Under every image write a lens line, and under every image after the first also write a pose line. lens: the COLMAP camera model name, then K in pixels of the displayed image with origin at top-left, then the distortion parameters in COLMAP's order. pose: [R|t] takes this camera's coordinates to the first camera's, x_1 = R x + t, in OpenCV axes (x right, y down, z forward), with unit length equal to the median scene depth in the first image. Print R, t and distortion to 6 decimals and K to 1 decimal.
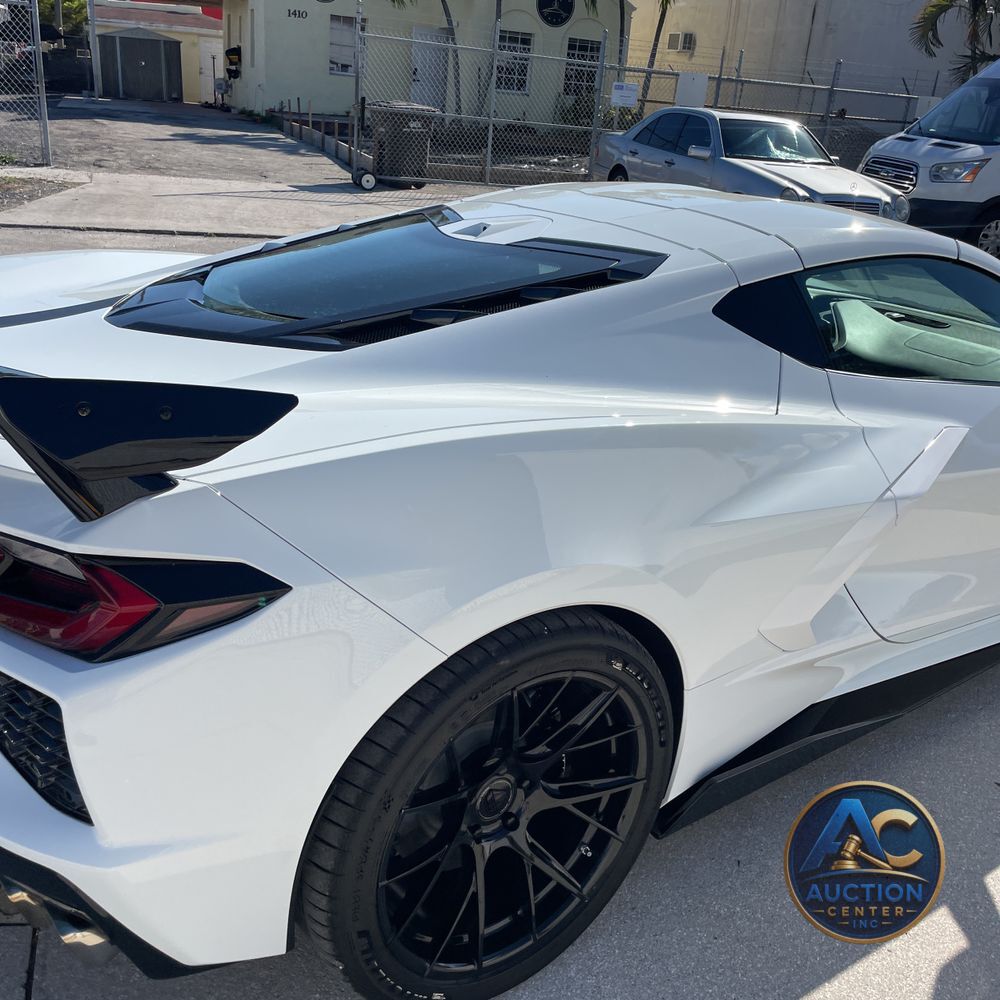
lens RADIAL K [[1007.6, 0, 498.8], [0, 1007.6, 519.3], [0, 0, 1]] dist [0.100644, -0.121486]
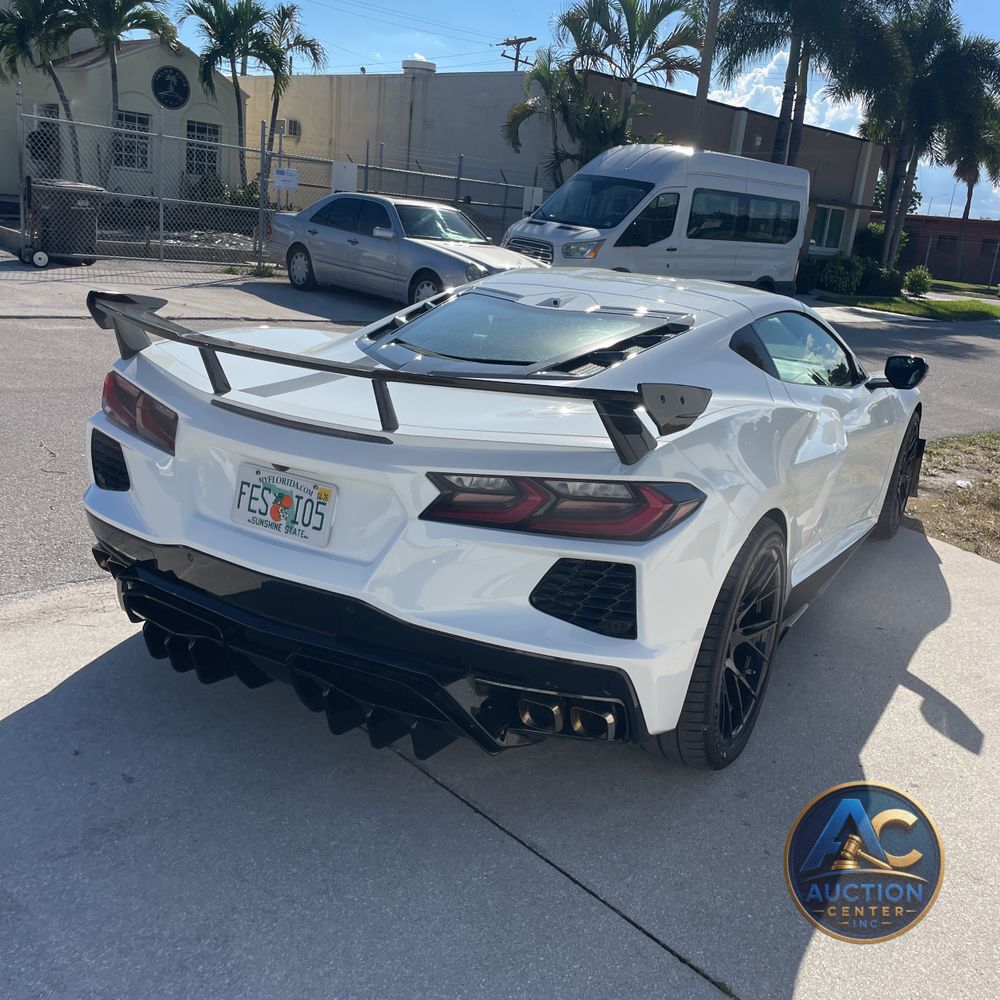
lens RADIAL K [[1012.4, 0, 514.4], [0, 1012.4, 500.0], [0, 0, 1]] dist [0.085126, -0.106258]
pose [[0.916396, -0.104078, 0.386506, -0.115332], [0.135495, 0.989258, -0.054869, 0.012052], [-0.376643, 0.102652, 0.920653, -0.052408]]
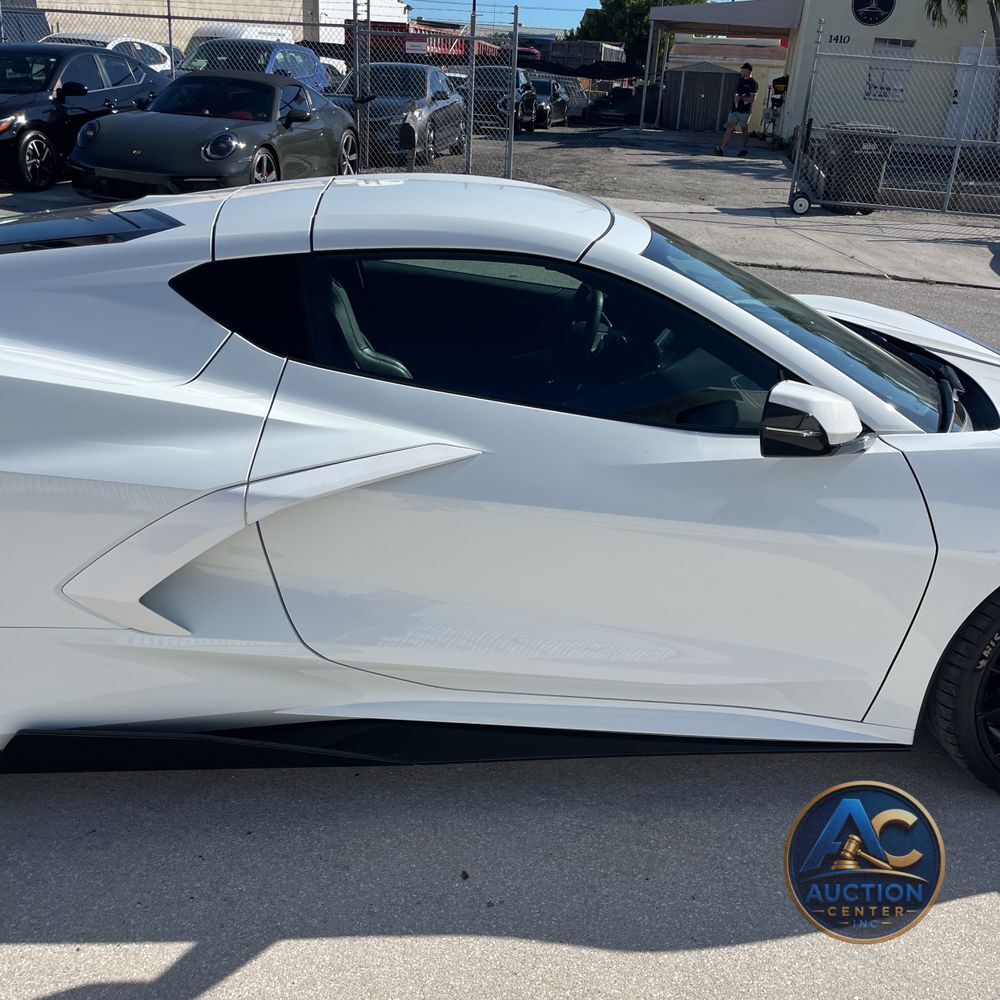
lens RADIAL K [[1007.6, 0, 498.8], [0, 1007.6, 519.3], [0, 0, 1]] dist [0.100644, -0.121486]
pose [[0.854436, 0.182490, -0.486453, 0.149110], [-0.195649, 0.980377, 0.024135, -0.009440], [0.481312, 0.074552, 0.873373, 0.044202]]
